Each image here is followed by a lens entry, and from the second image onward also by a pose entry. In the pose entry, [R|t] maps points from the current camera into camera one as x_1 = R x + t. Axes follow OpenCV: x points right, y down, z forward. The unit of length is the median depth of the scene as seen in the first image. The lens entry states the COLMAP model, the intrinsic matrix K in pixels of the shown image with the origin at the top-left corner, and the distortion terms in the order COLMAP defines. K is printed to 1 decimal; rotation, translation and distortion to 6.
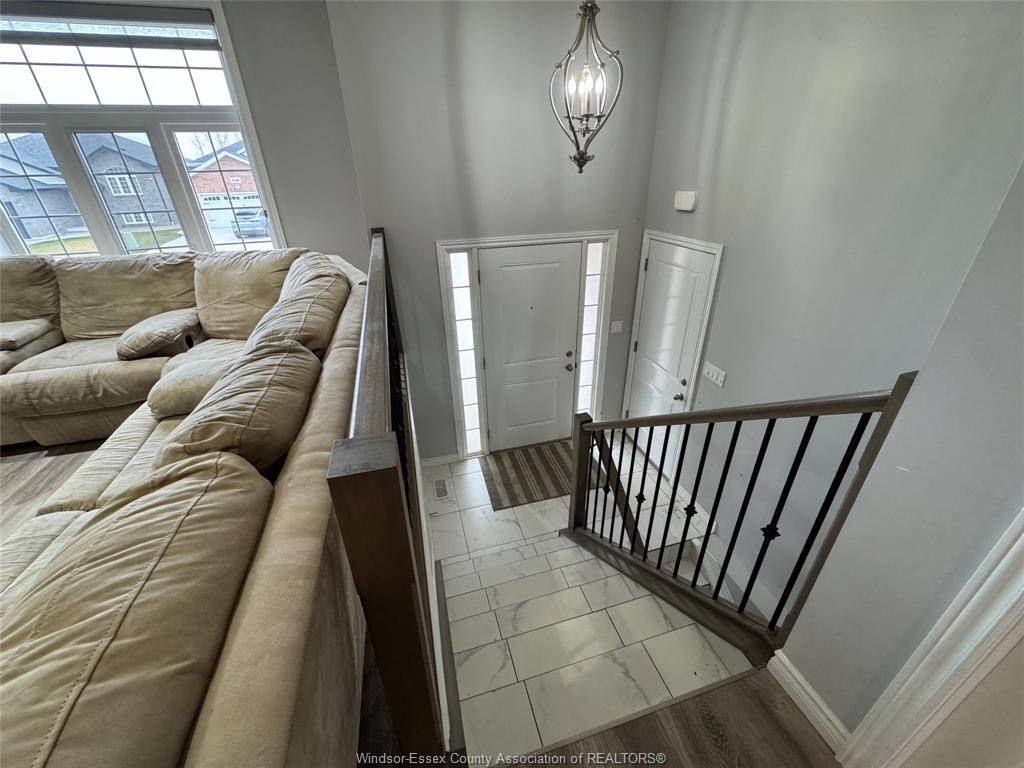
lens RADIAL K [[406.4, 0, 512.0], [0, 406.4, 384.0], [0, 0, 1]] dist [-0.001158, -0.000074]
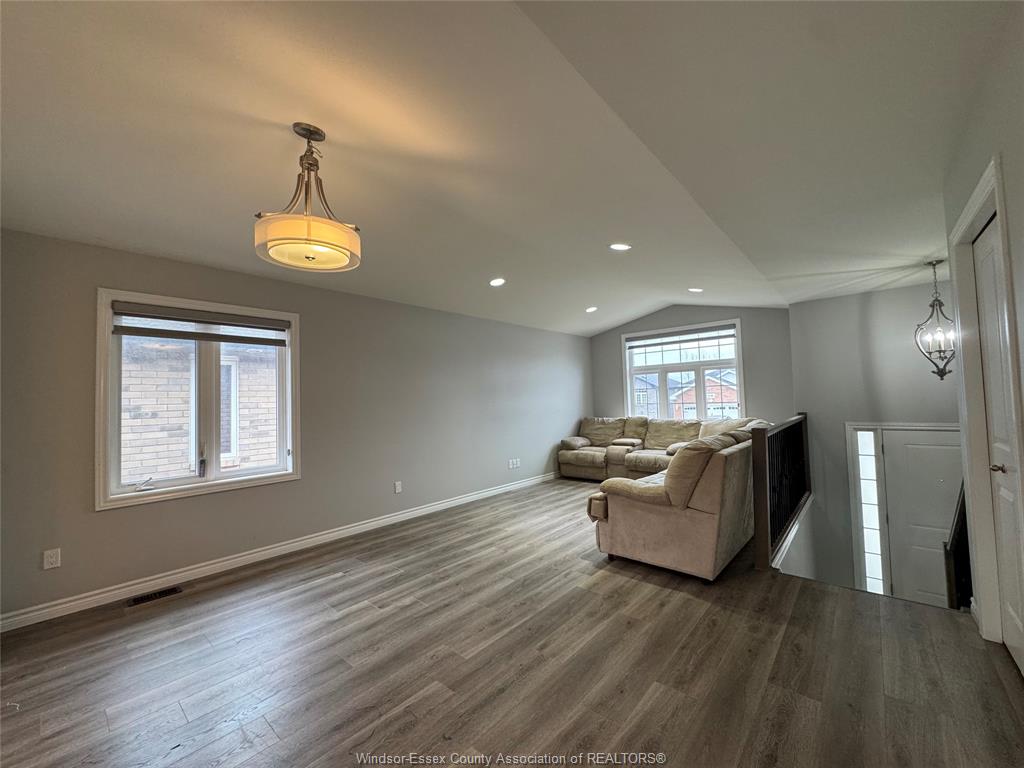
lens RADIAL K [[410.7, 0, 512.0], [0, 410.7, 384.0], [0, 0, 1]] dist [-0.000439, 0.000511]
pose [[0.544847, -0.028246, -0.838059, 0.516028], [-0.374482, 0.886035, -0.273324, 0.499301], [0.750270, 0.462758, 0.472176, -0.899876]]
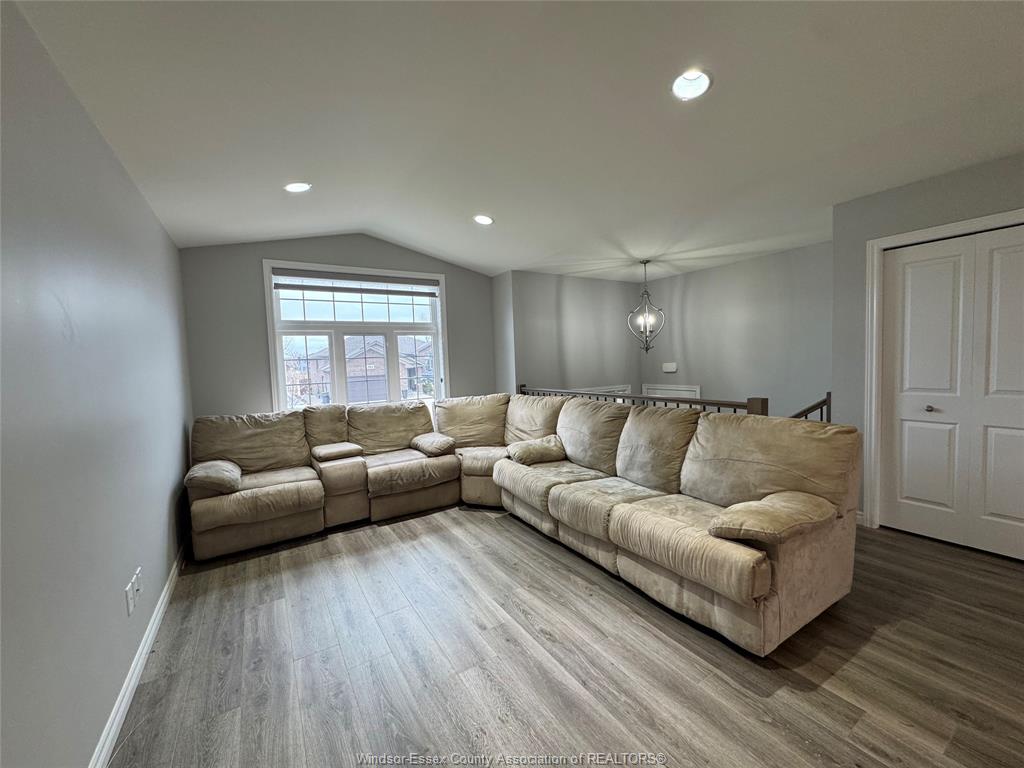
lens RADIAL K [[406.4, 0, 512.0], [0, 406.4, 384.0], [0, 0, 1]] dist [-0.001158, -0.000074]
pose [[0.958651, -0.028860, 0.283118, -0.943553], [0.145508, 0.904680, -0.400478, 0.318878], [-0.244573, 0.425114, 0.871471, -0.523165]]
